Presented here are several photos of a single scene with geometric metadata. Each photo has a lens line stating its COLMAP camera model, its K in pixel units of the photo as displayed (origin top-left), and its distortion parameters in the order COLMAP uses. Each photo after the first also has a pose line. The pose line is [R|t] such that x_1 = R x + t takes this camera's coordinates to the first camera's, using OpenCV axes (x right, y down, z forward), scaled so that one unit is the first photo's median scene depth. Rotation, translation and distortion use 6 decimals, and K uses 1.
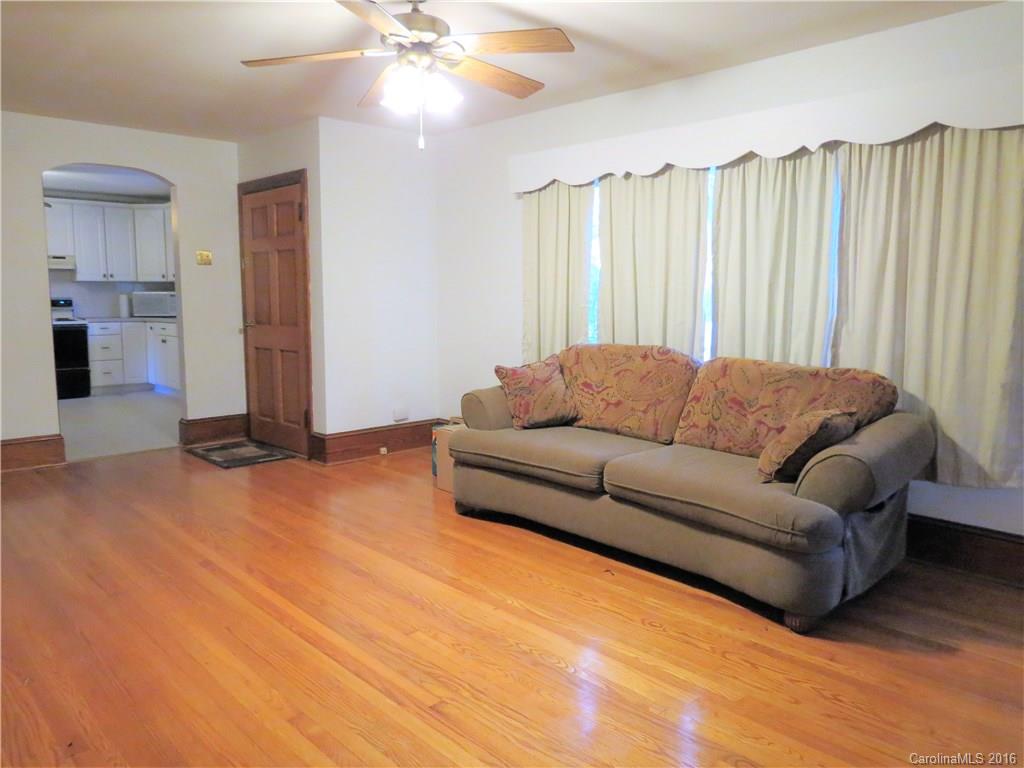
lens RADIAL K [[733.4, 0, 512.0], [0, 733.4, 384.0], [0, 0, 1]] dist [-0.006919, -0.002051]
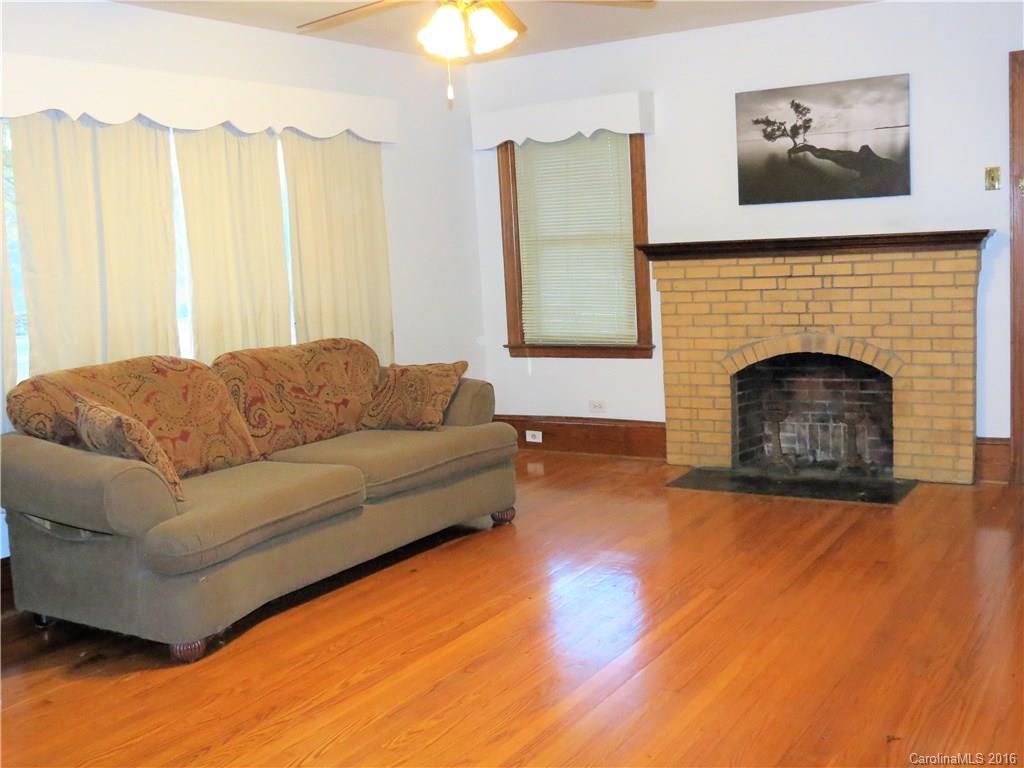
lens RADIAL K [[1099.0, 0, 512.0], [0, 1099.0, 384.0], [0, 0, 1]] dist [-0.018725, -0.011164]
pose [[-0.256409, -0.117213, 0.959435, -0.985138], [0.165024, 0.972737, 0.162941, -0.147822], [-0.952377, 0.200109, -0.230075, 0.935884]]
